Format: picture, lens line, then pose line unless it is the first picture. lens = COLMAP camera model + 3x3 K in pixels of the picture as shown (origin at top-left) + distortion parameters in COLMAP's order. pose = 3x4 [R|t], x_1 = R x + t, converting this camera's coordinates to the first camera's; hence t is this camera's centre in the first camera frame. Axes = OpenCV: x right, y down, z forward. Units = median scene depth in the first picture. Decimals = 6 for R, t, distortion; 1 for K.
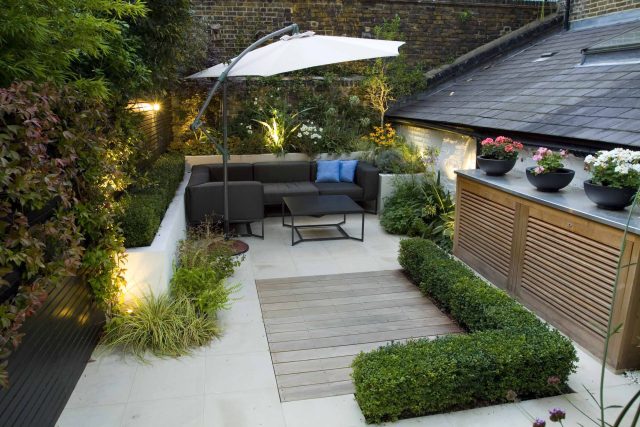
lens RADIAL K [[477.4, 0, 317.8], [0, 477.4, 210.1], [0, 0, 1]] dist [-0.068781, 0.039342]
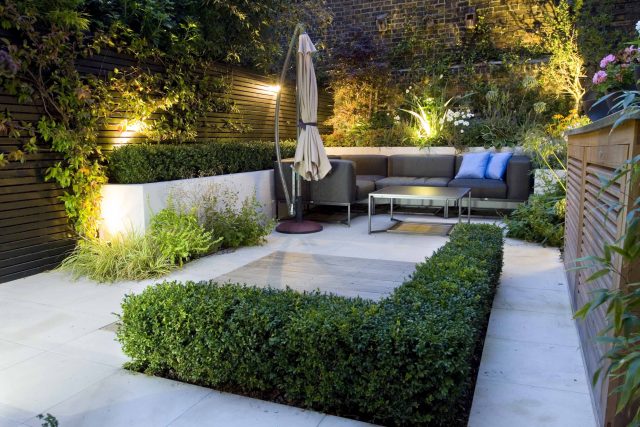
lens RADIAL K [[503.0, 0, 310.3], [0, 503.0, 201.5], [0, 0, 1]] dist [-0.050019, 0.025657]
pose [[0.821590, 0.056657, -0.567257, 0.336448], [-0.123509, 0.989106, -0.080094, 0.095585], [0.556539, 0.135866, 0.819637, 0.210532]]
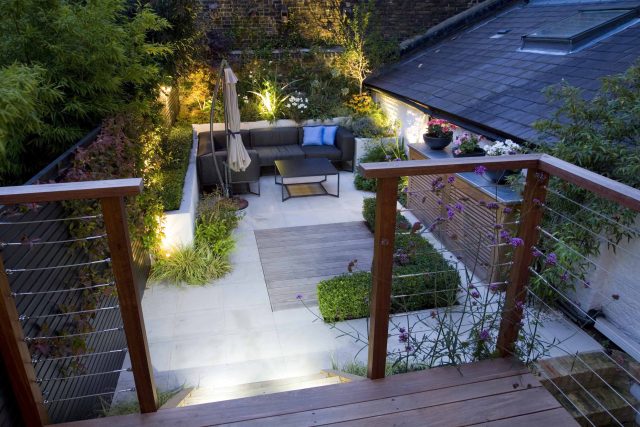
lens RADIAL K [[477.4, 0, 316.8], [0, 477.4, 211.9], [0, 0, 1]] dist [-0.068781, 0.039342]
pose [[0.999945, -0.010265, 0.002245, 0.032843], [0.009876, 0.991099, 0.132763, -0.063055], [-0.003588, -0.132733, 0.991145, -0.251328]]
